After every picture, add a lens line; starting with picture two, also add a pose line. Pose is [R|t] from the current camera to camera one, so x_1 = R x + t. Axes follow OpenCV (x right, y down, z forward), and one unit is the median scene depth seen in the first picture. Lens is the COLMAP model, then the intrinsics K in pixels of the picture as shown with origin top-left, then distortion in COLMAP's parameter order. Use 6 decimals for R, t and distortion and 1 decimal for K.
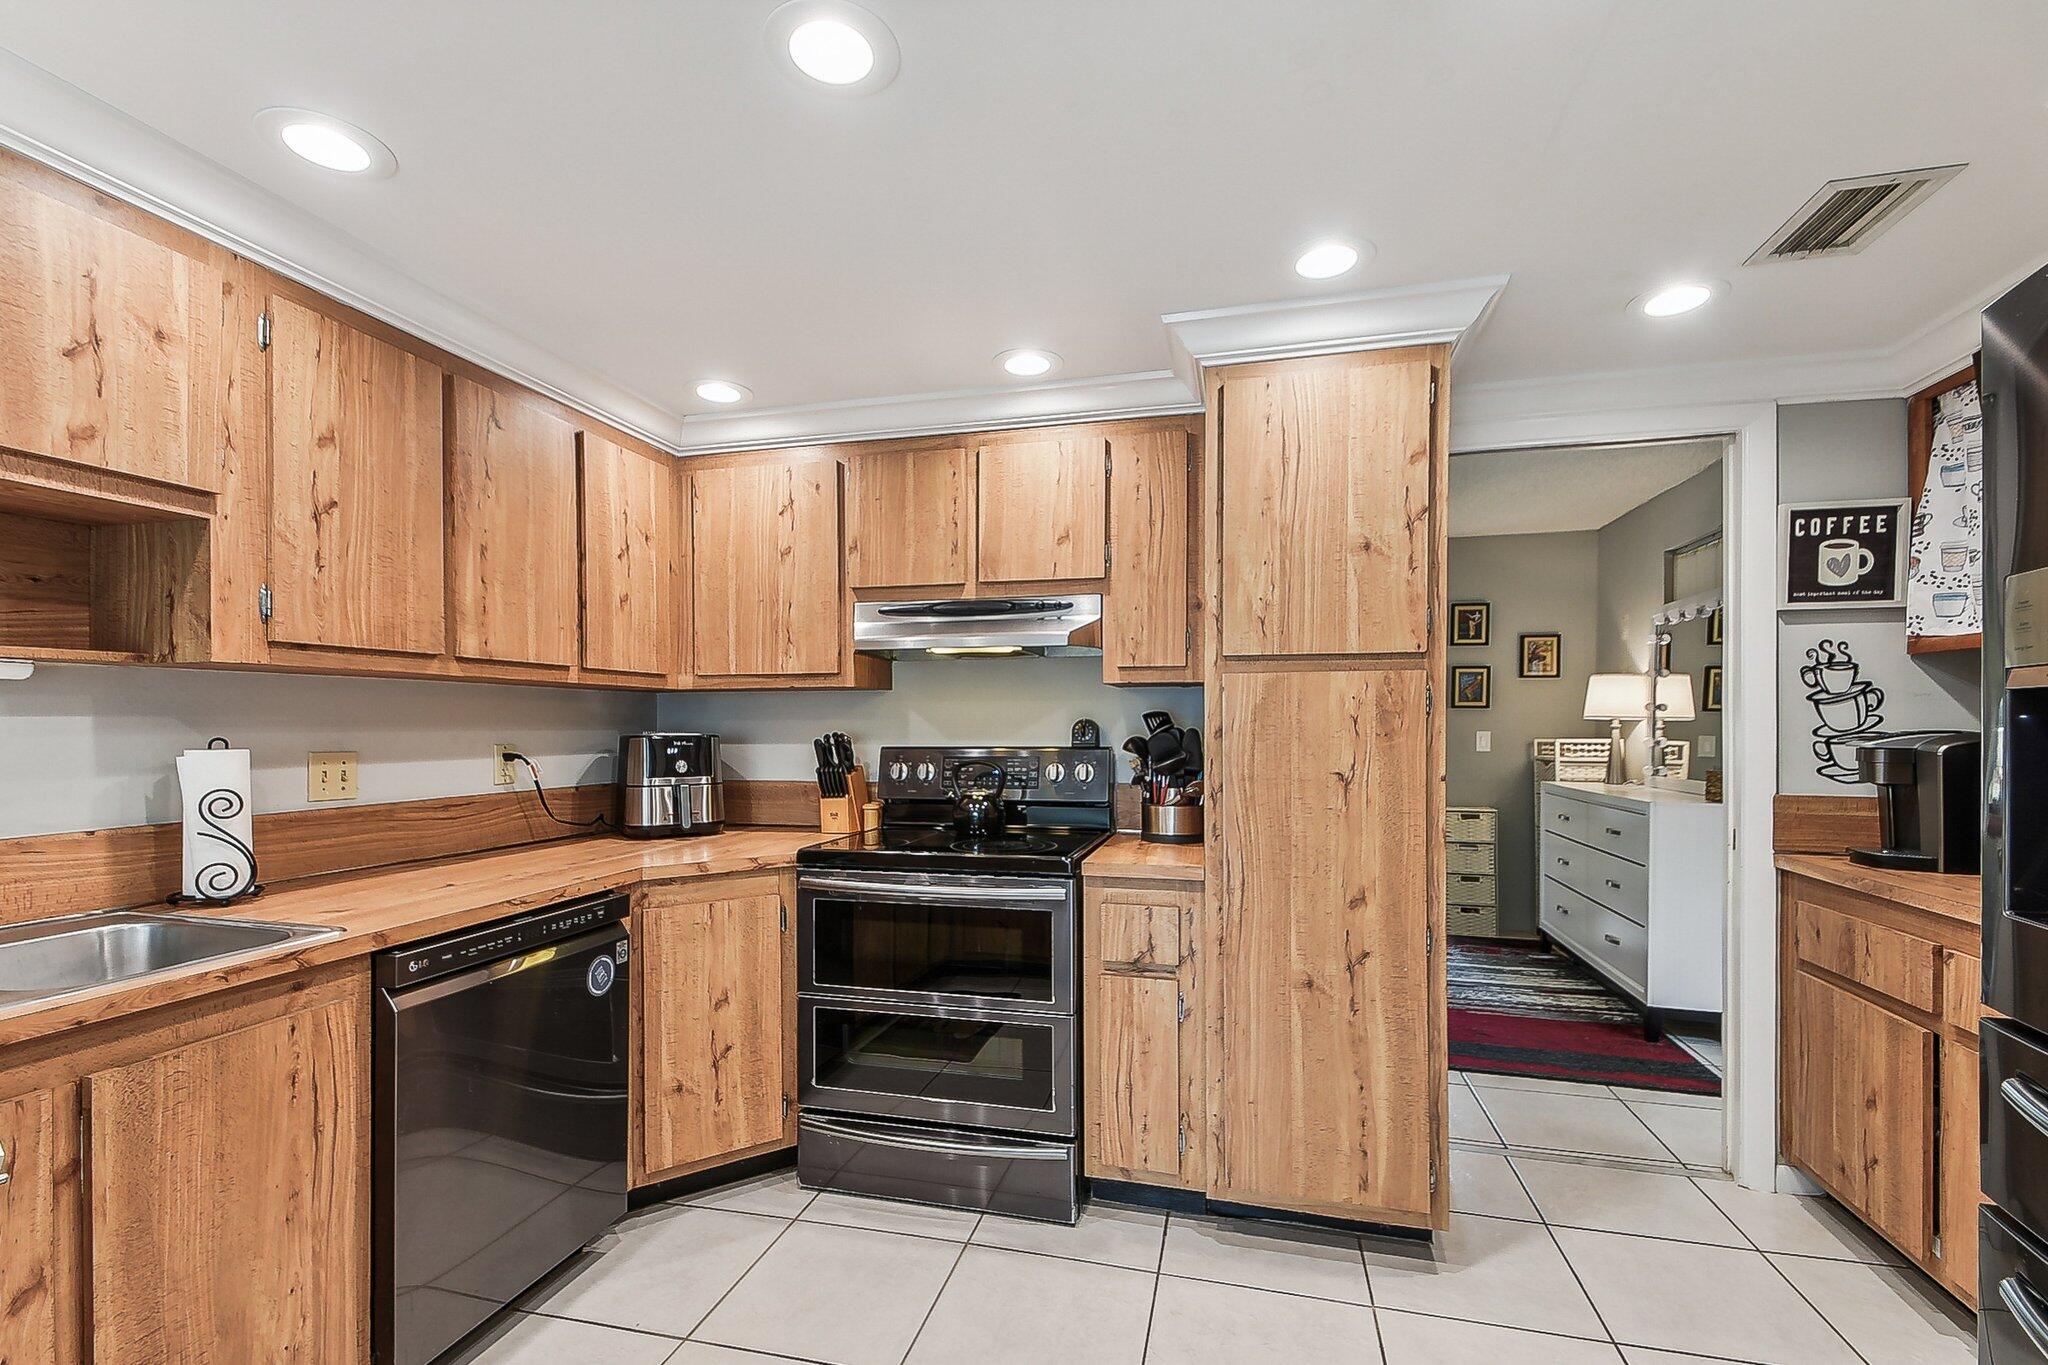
lens RADIAL K [[911.2, 0, 1019.5], [0, 911.2, 735.3], [0, 0, 1]] dist [0.035745, -0.020190]
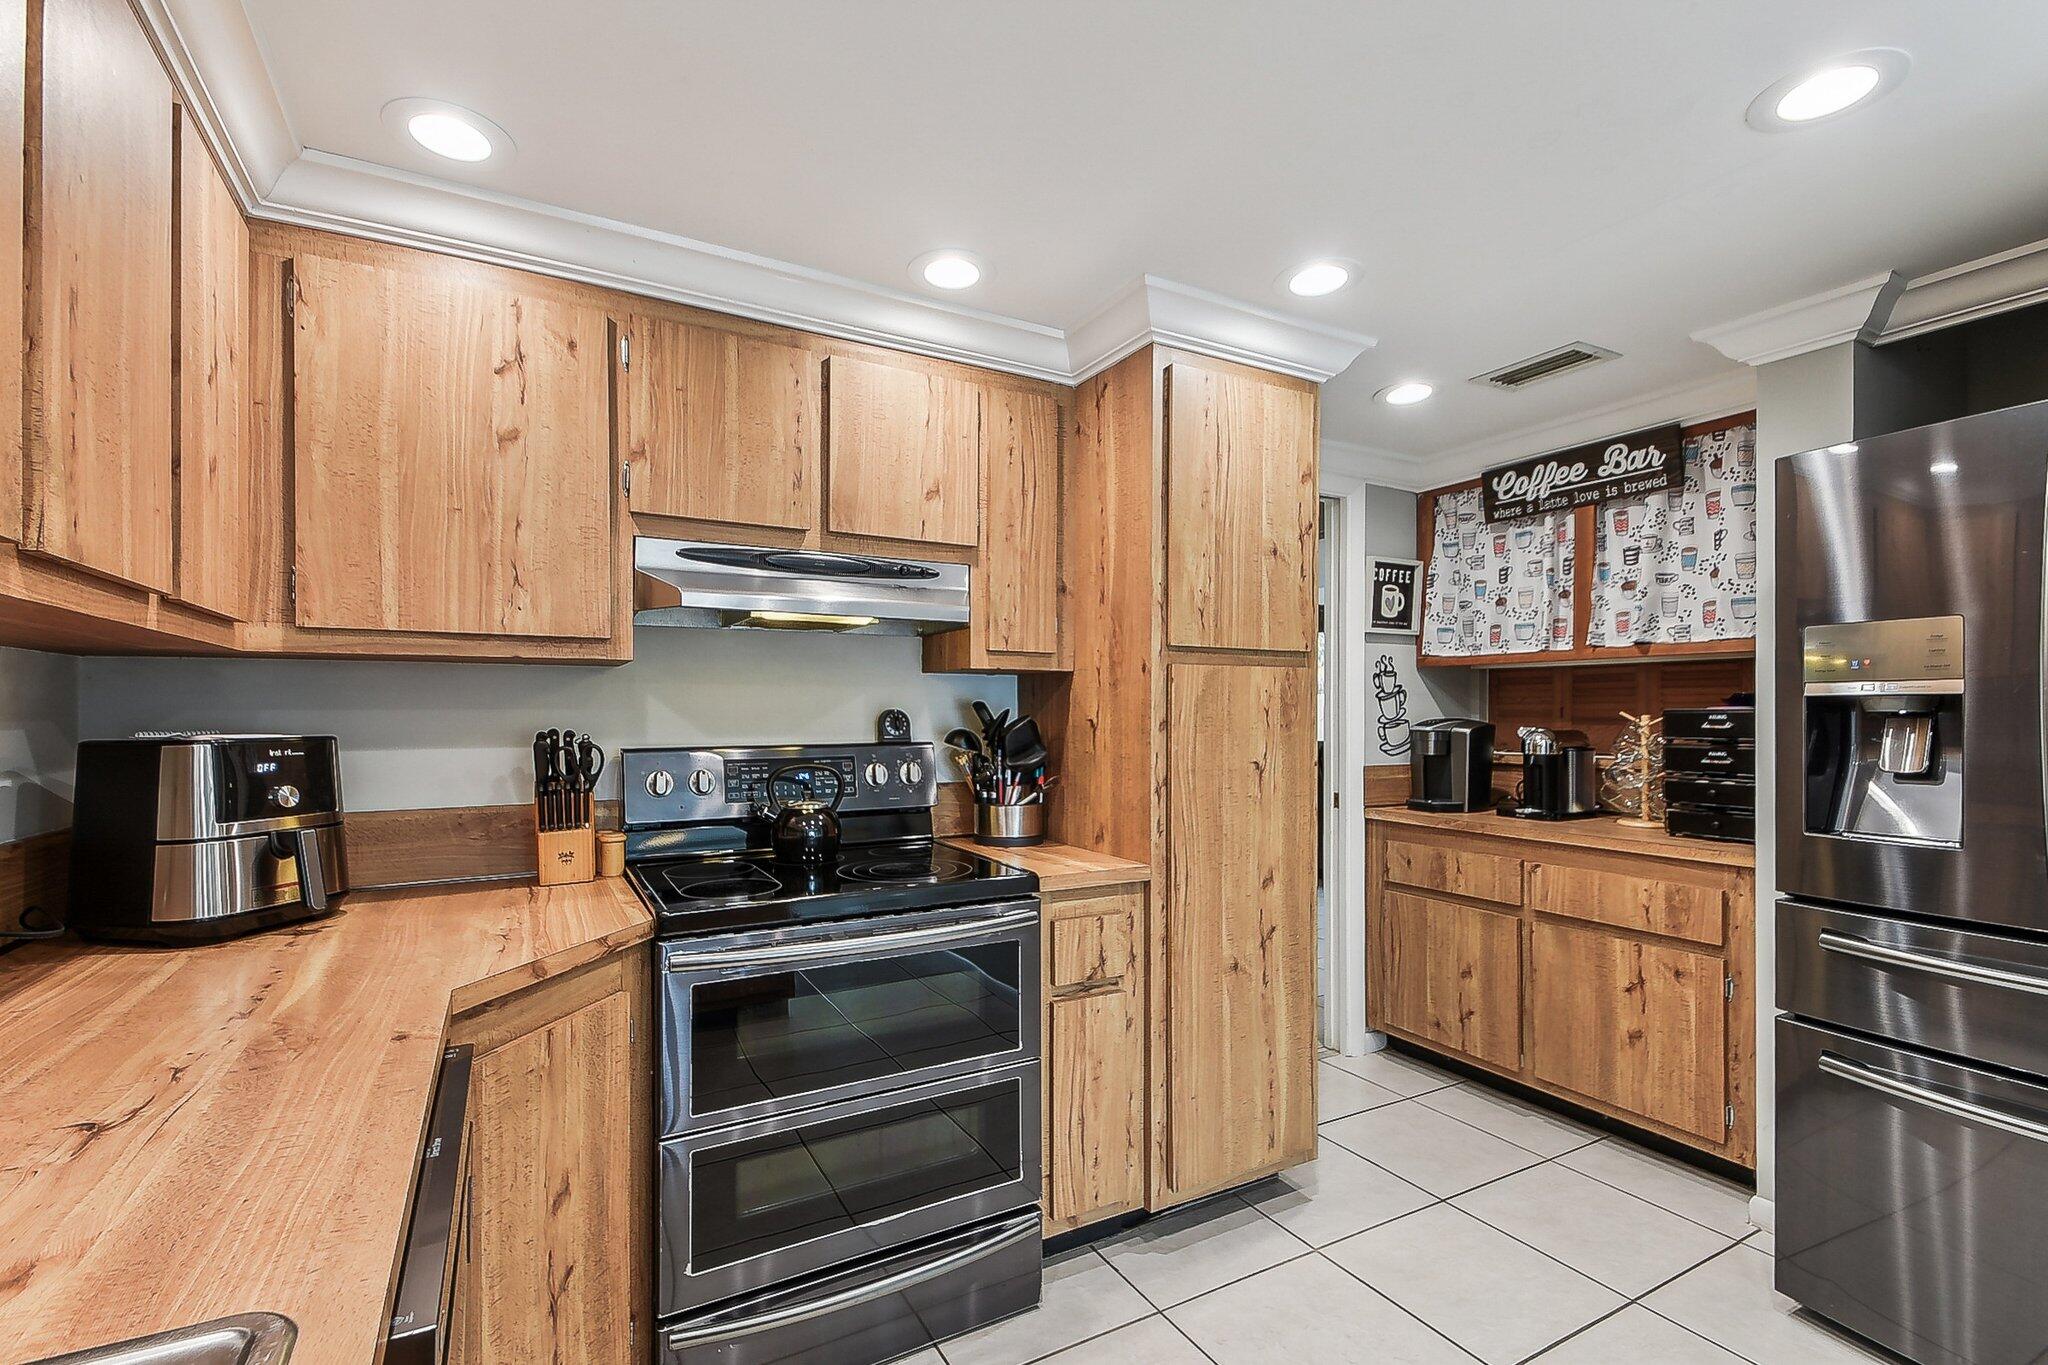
lens RADIAL K [[911.0, 0, 1006.5], [0, 911.0, 721.3], [0, 0, 1]] dist [0.038016, -0.019854]
pose [[0.726503, -0.007321, 0.687125, -0.518251], [0.007668, 0.999967, 0.002547, -0.009499], [-0.687121, 0.003419, 0.726535, 0.377782]]
